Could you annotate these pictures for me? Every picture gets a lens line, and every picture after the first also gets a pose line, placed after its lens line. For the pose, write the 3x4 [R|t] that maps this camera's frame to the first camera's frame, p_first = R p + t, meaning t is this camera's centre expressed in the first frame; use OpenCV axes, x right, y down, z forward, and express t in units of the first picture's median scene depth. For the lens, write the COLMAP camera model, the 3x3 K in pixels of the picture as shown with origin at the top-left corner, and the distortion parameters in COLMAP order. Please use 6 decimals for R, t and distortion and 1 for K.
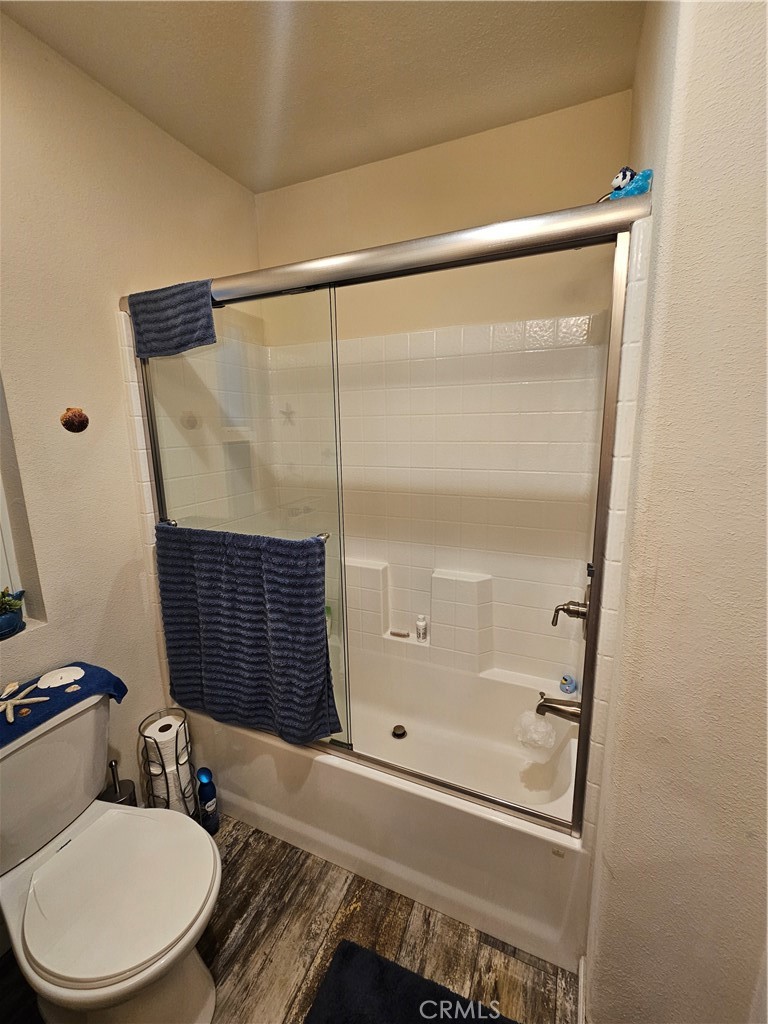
lens RADIAL K [[415.4, 0, 387.3], [0, 415.4, 505.9], [0, 0, 1]] dist [-0.001543, -0.001771]
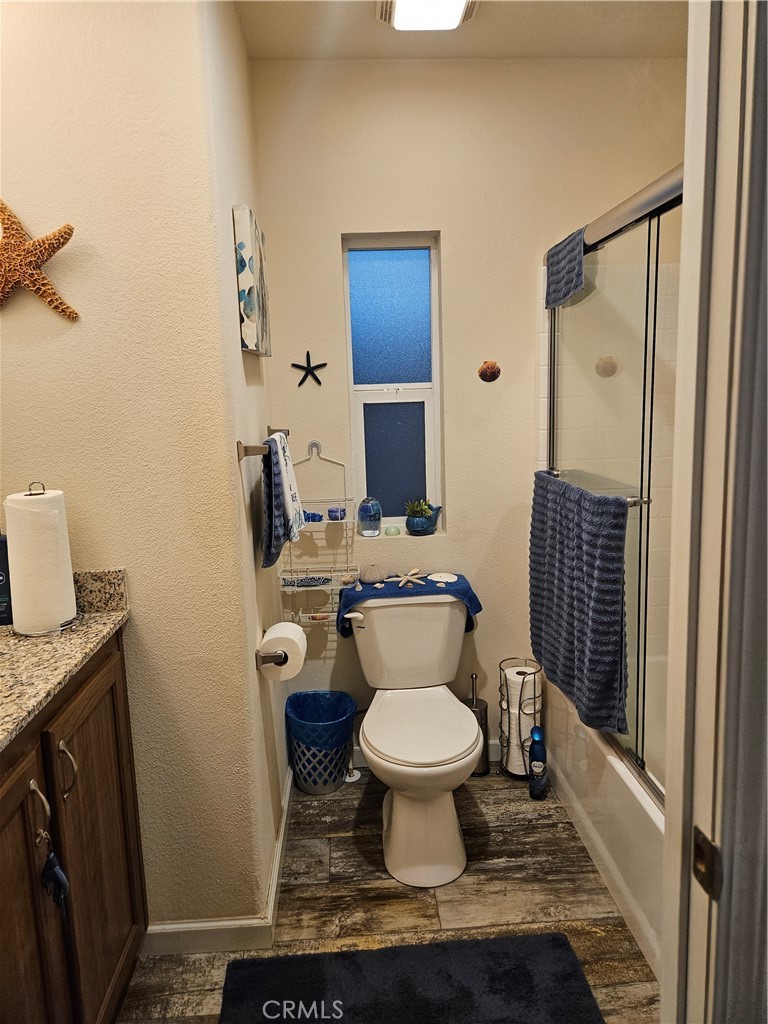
lens RADIAL K [[693.2, 0, 383.6], [0, 693.2, 509.2], [0, 0, 1]] dist [0.006969, -0.011654]
pose [[0.443221, 0.145052, -0.884599, 0.879565], [-0.142849, 0.985640, 0.090047, 0.042500], [0.884957, 0.086453, 0.457577, -0.124293]]
